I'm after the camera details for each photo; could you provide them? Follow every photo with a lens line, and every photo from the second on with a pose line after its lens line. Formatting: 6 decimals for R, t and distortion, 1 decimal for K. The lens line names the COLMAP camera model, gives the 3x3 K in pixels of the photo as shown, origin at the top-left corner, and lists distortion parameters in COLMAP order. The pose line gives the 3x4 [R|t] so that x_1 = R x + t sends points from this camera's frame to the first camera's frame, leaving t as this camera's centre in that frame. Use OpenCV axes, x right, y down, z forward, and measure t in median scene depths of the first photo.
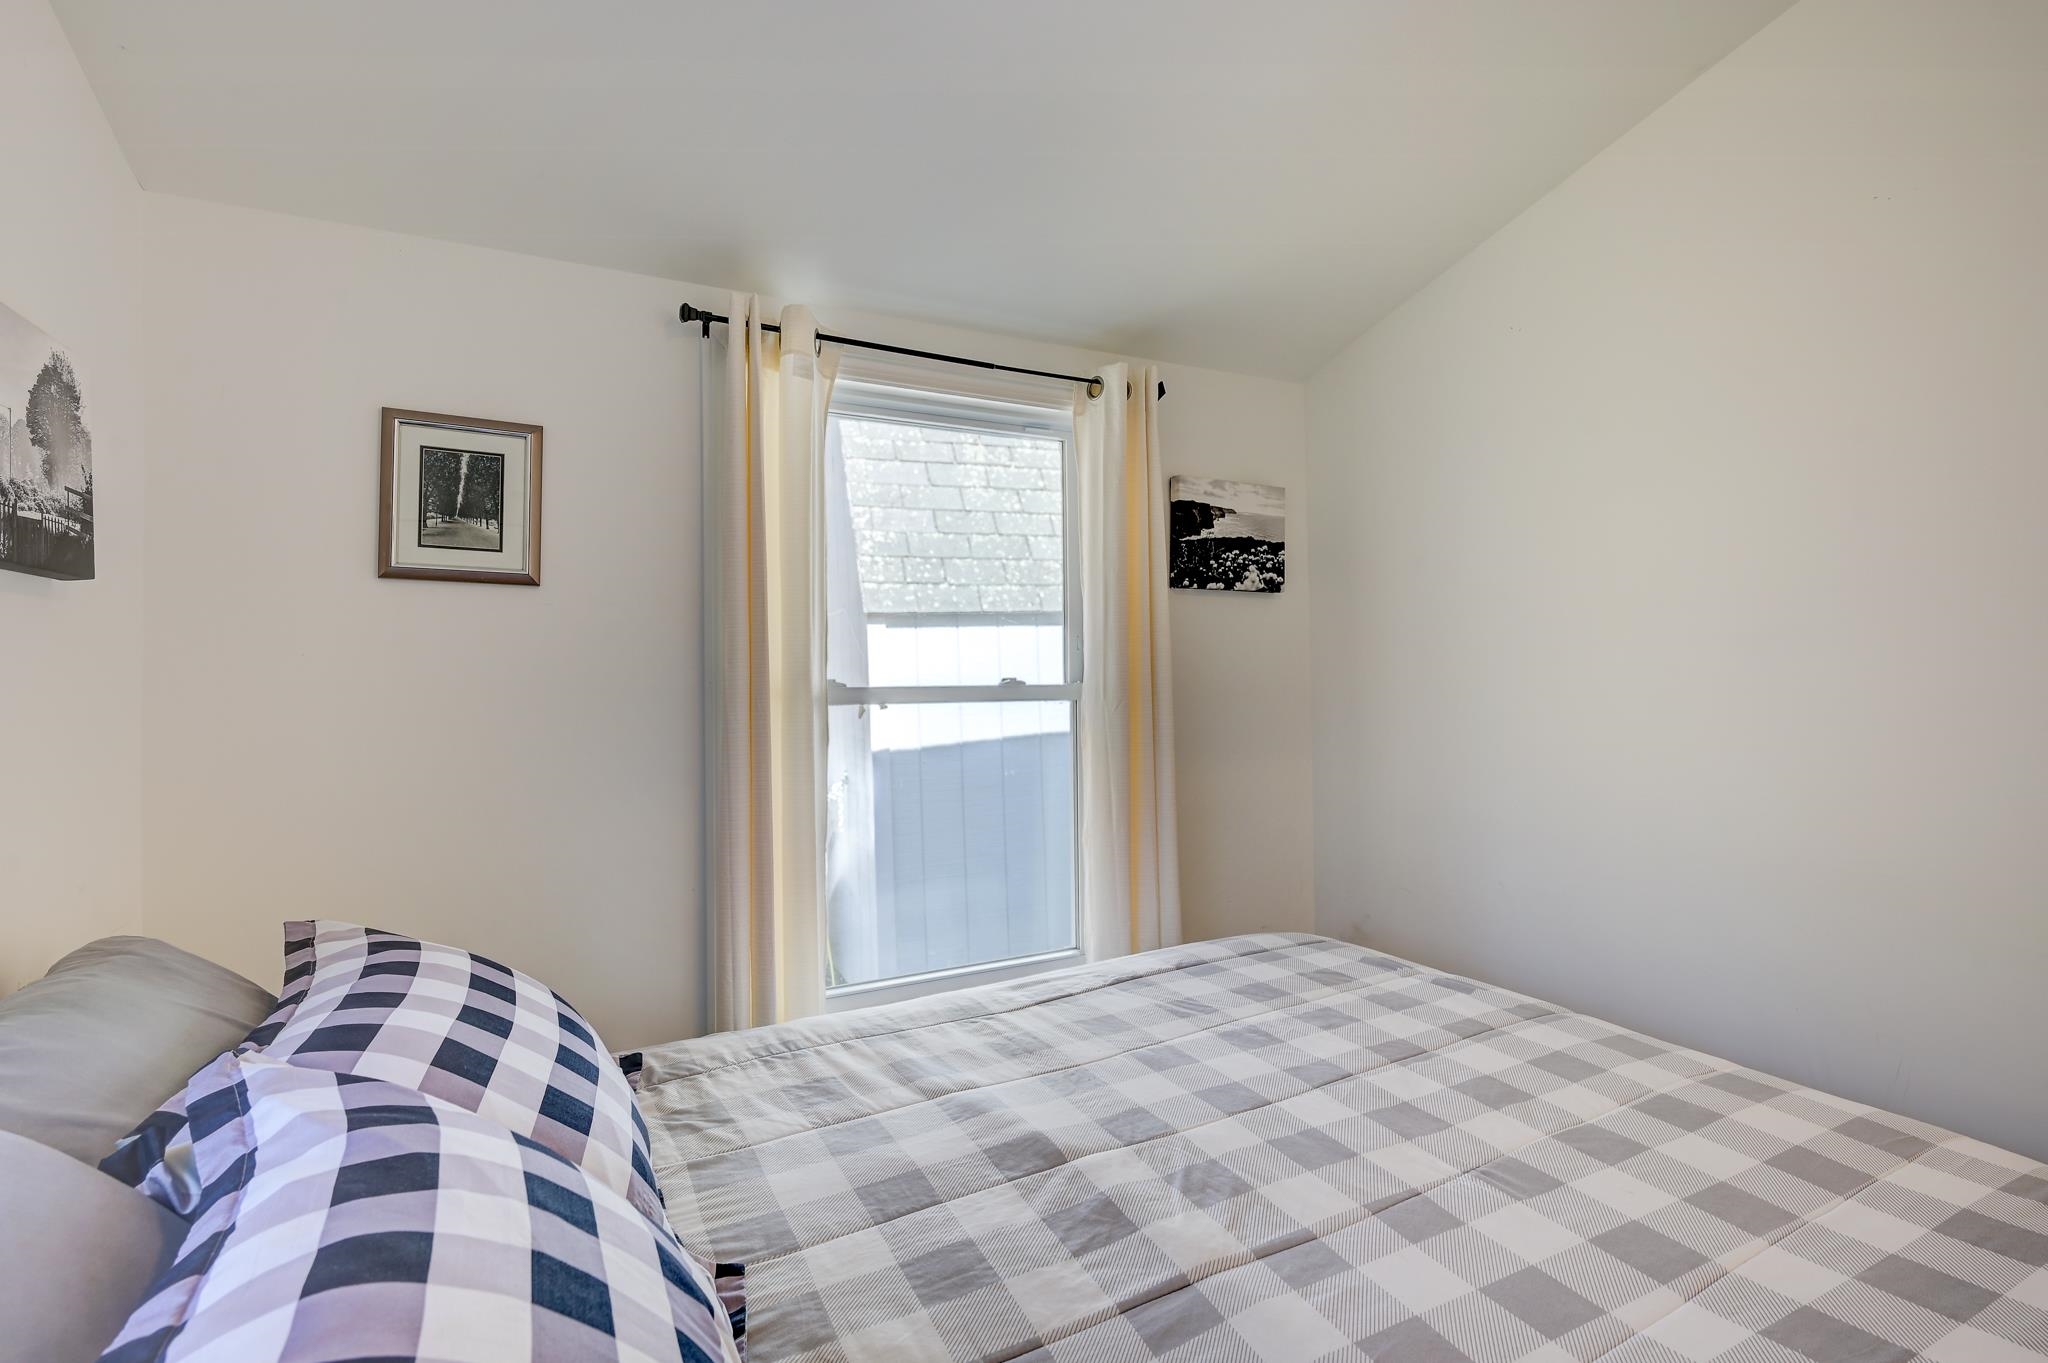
lens RADIAL K [[932.8, 0, 1037.9], [0, 932.8, 672.4], [0, 0, 1]] dist [-0.000836, 0.000168]
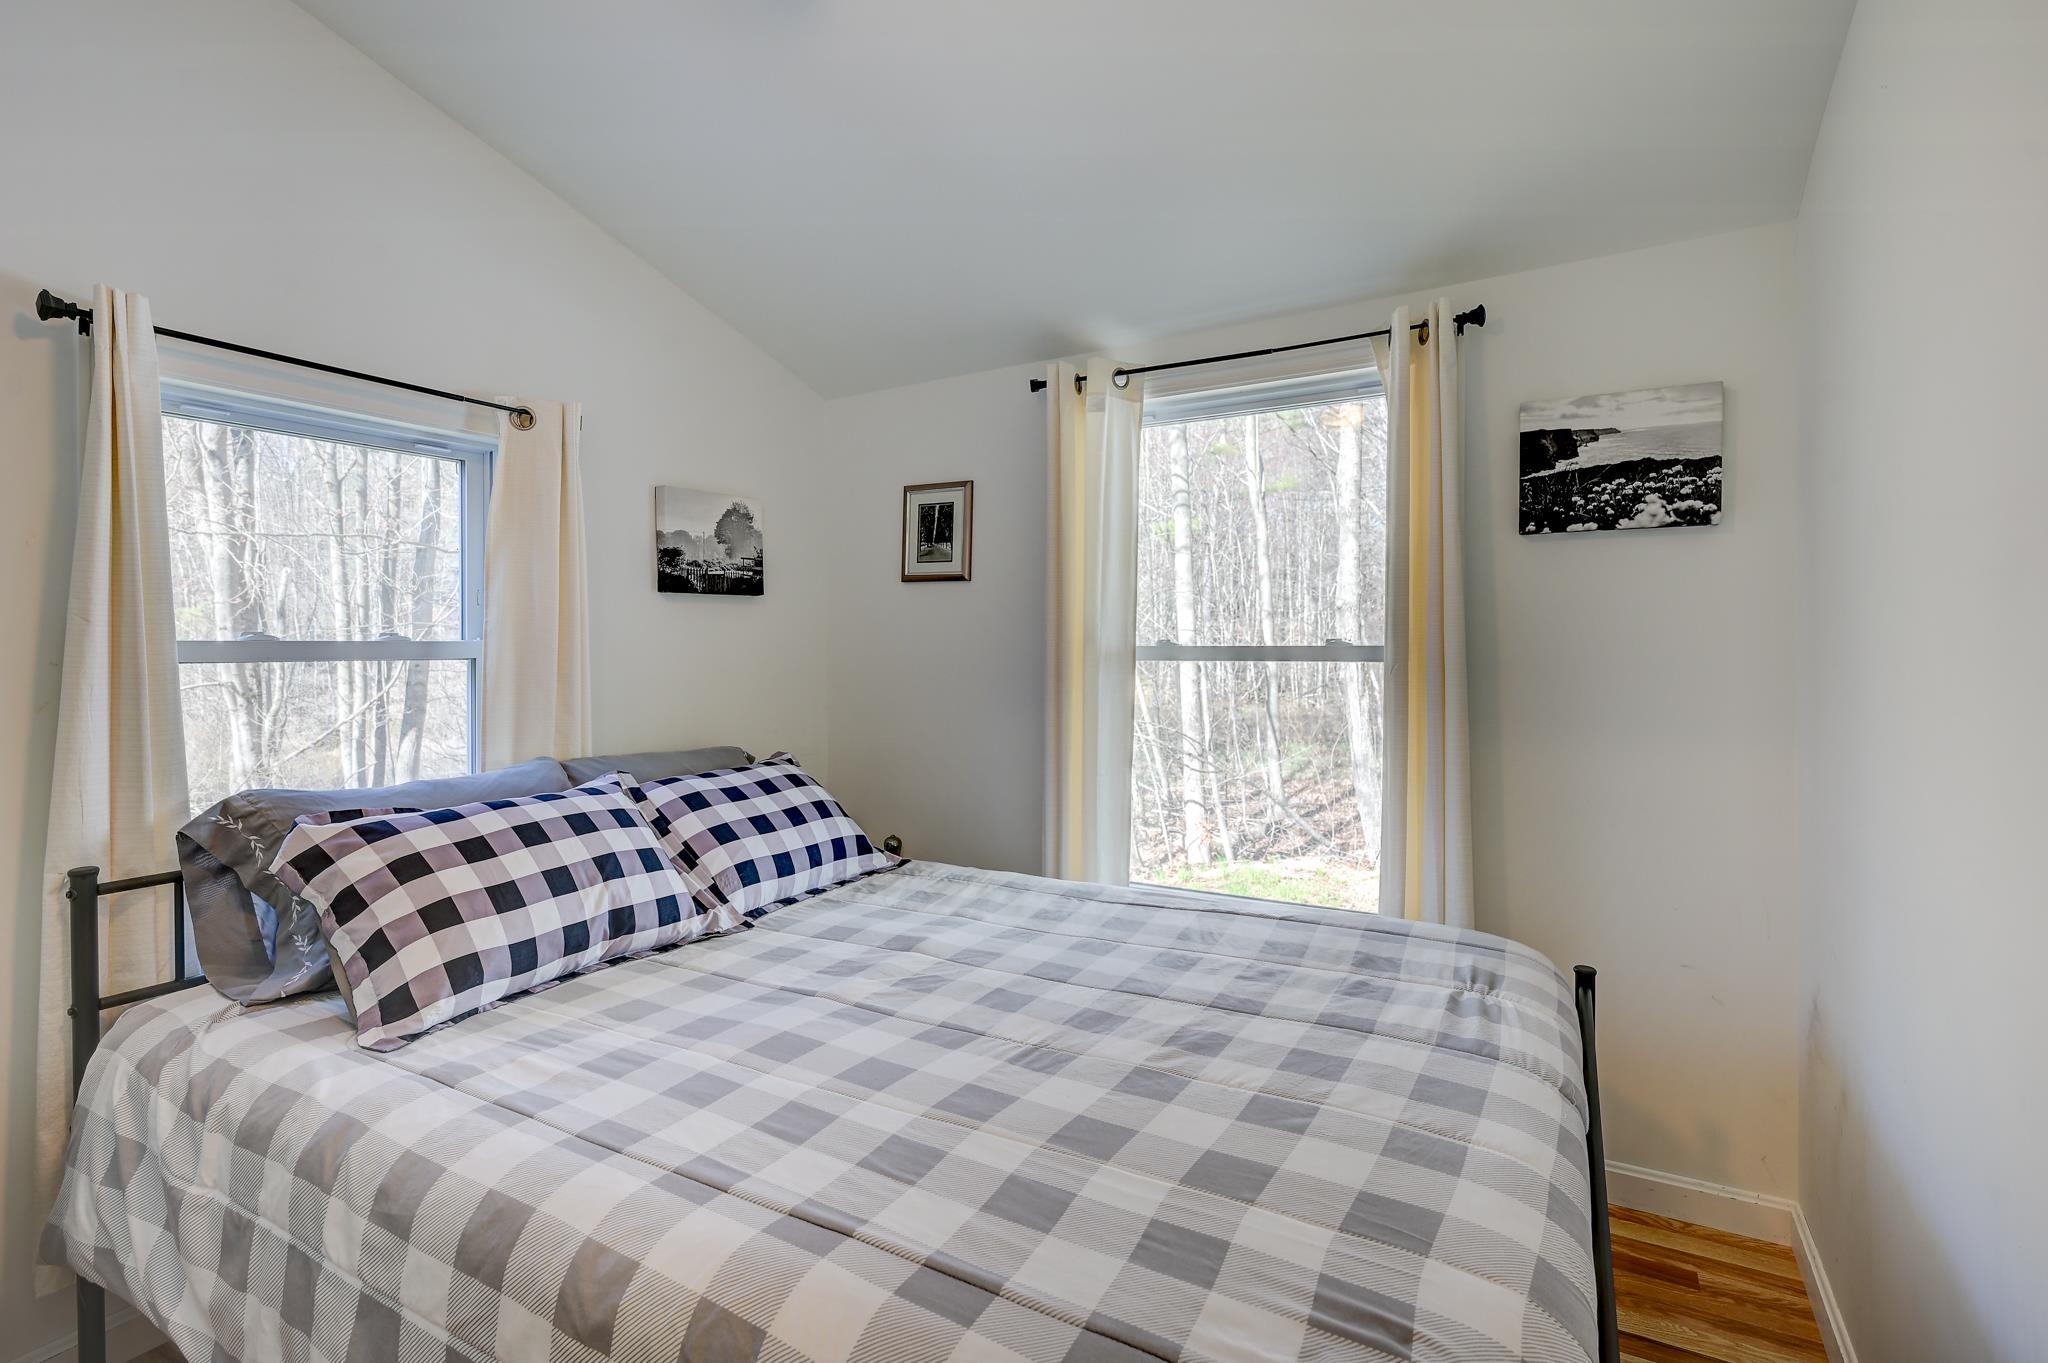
lens RADIAL K [[950.9, 0, 1023.1], [0, 950.9, 653.0], [0, 0, 1]] dist [-0.002049, -0.000129]
pose [[0.538974, 0.016279, -0.842165, 0.866698], [0.004943, 0.999735, 0.022488, -0.004770], [0.842308, -0.016283, 0.538751, 0.187051]]
